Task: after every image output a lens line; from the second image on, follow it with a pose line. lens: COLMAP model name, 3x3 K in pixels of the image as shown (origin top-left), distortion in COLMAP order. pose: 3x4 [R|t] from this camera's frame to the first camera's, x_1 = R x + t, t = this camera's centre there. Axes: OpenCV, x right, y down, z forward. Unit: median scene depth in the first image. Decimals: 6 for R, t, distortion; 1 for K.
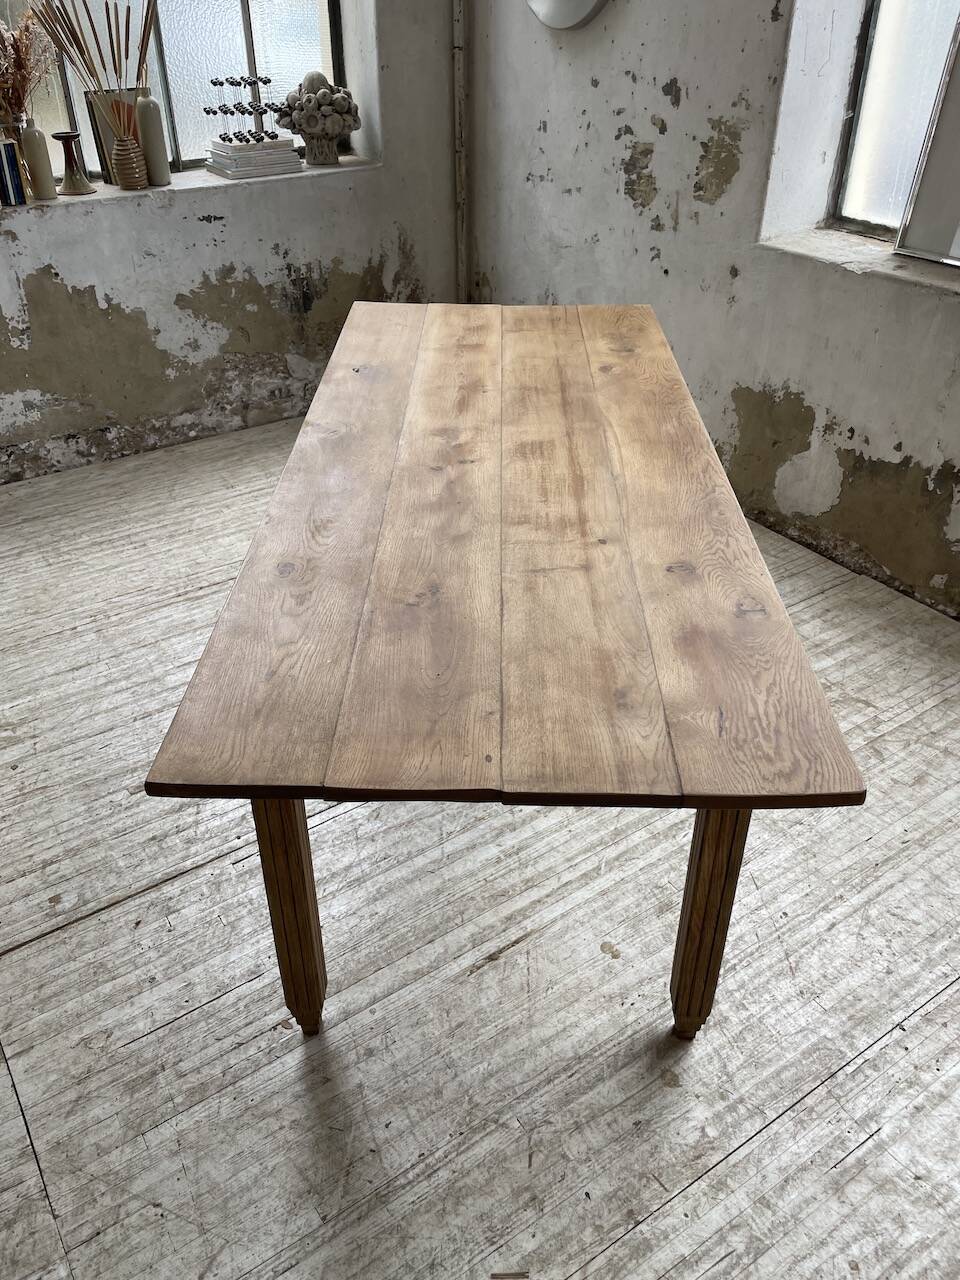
lens RADIAL K [[972.2, 0, 470.5], [0, 972.2, 638.5], [0, 0, 1]] dist [0.089643, -0.123815]
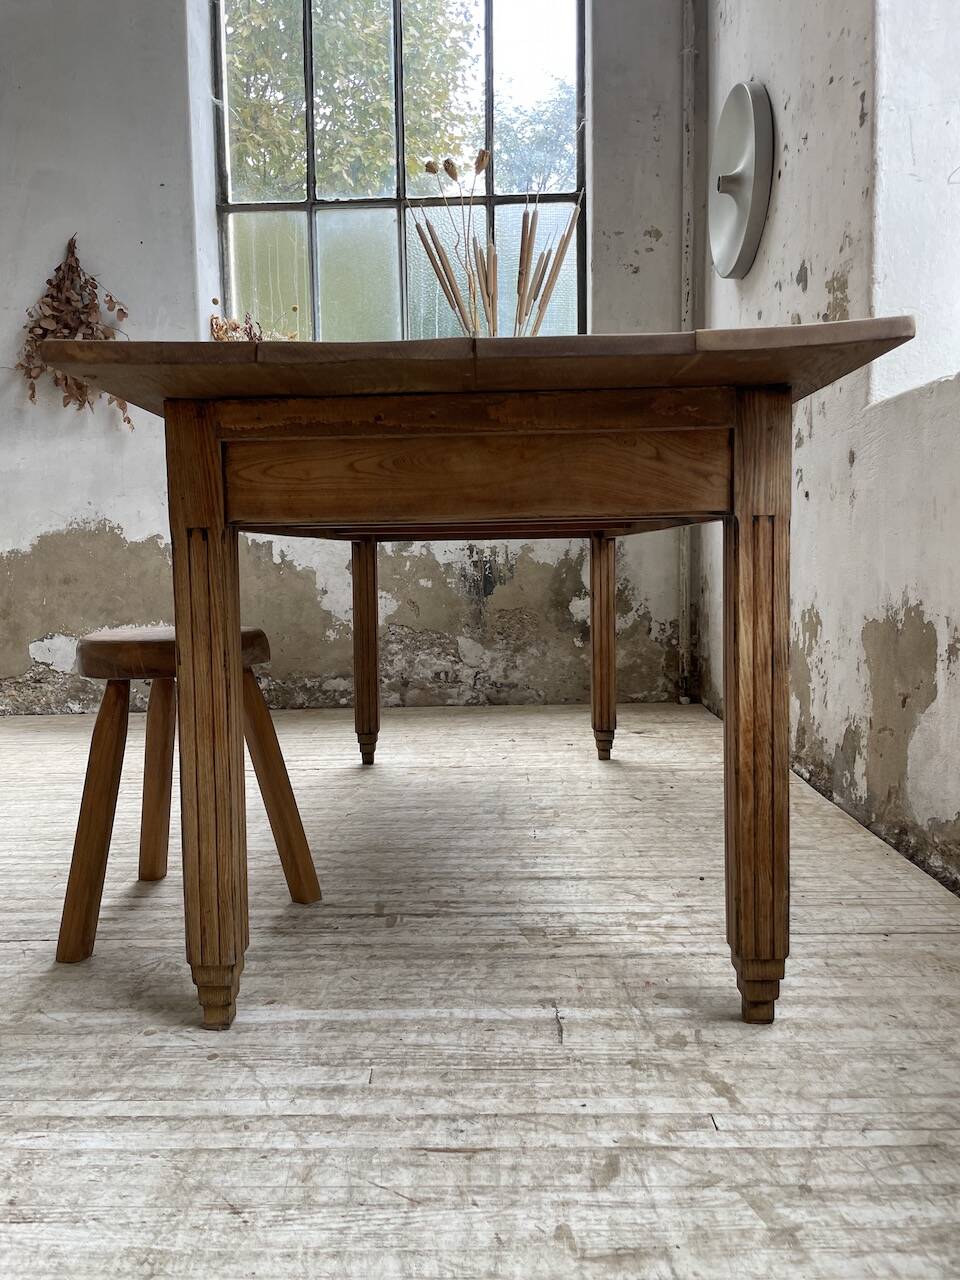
lens RADIAL K [[972.2, 0, 466.4], [0, 972.2, 635.1], [0, 0, 1]] dist [0.089643, -0.123815]
pose [[0.816604, 0.039865, -0.575820, 0.459852], [-0.315025, 0.866708, -0.386751, 0.079965], [0.483650, 0.497220, 0.720316, 0.461770]]
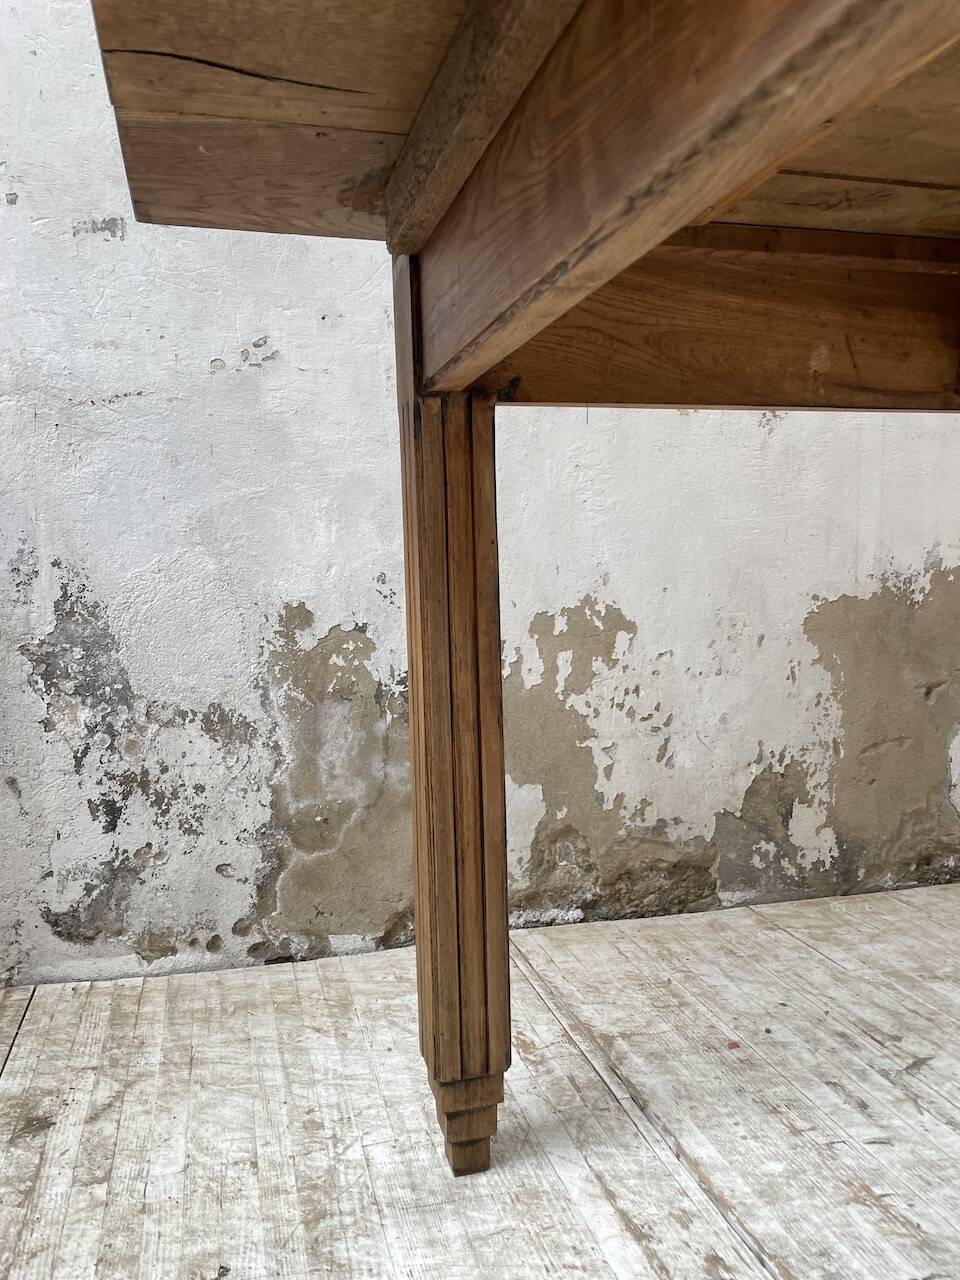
lens RADIAL K [[972.2, 0, 466.5], [0, 972.2, 625.8], [0, 0, 1]] dist [0.089643, -0.123815]
pose [[0.328692, -0.056834, 0.942726, -0.197940], [0.548767, 0.823884, -0.141665, -0.293808], [-0.768646, 0.563901, 0.301993, 1.072906]]
